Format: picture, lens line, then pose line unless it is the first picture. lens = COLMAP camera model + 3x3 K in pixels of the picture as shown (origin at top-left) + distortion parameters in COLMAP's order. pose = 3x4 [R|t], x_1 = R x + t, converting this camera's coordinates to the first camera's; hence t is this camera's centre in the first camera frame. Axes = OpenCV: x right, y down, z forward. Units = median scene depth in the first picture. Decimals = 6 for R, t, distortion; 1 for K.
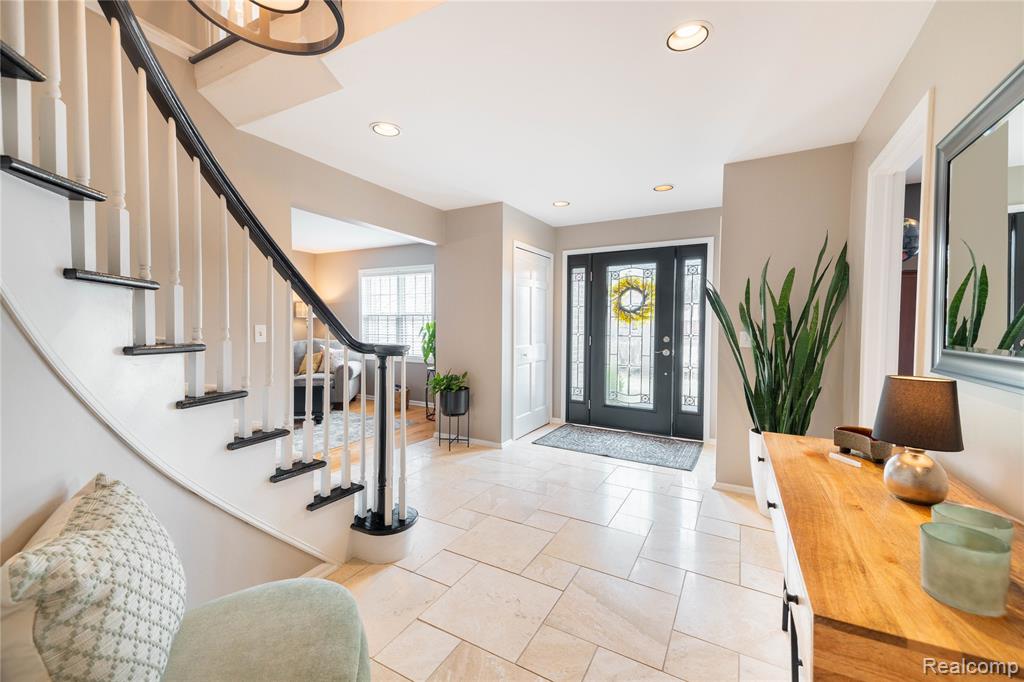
lens RADIAL K [[420.2, 0, 512.0], [0, 420.2, 341.0], [0, 0, 1]] dist [0.023288, -0.000015]
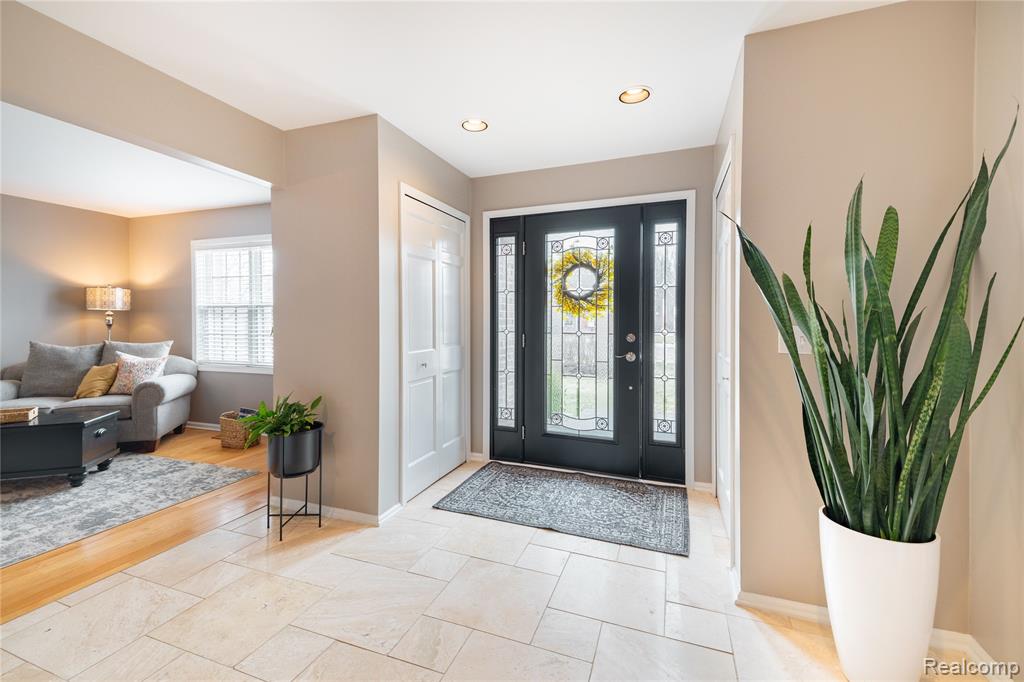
lens RADIAL K [[420.2, 0, 513.6], [0, 420.2, 336.1], [0, 0, 1]] dist [0.021494, -0.000227]
pose [[0.988159, -0.011990, 0.152962, 0.068013], [0.012158, 0.999926, -0.000163, -0.008940], [-0.152949, 0.002021, 0.988232, 0.336449]]
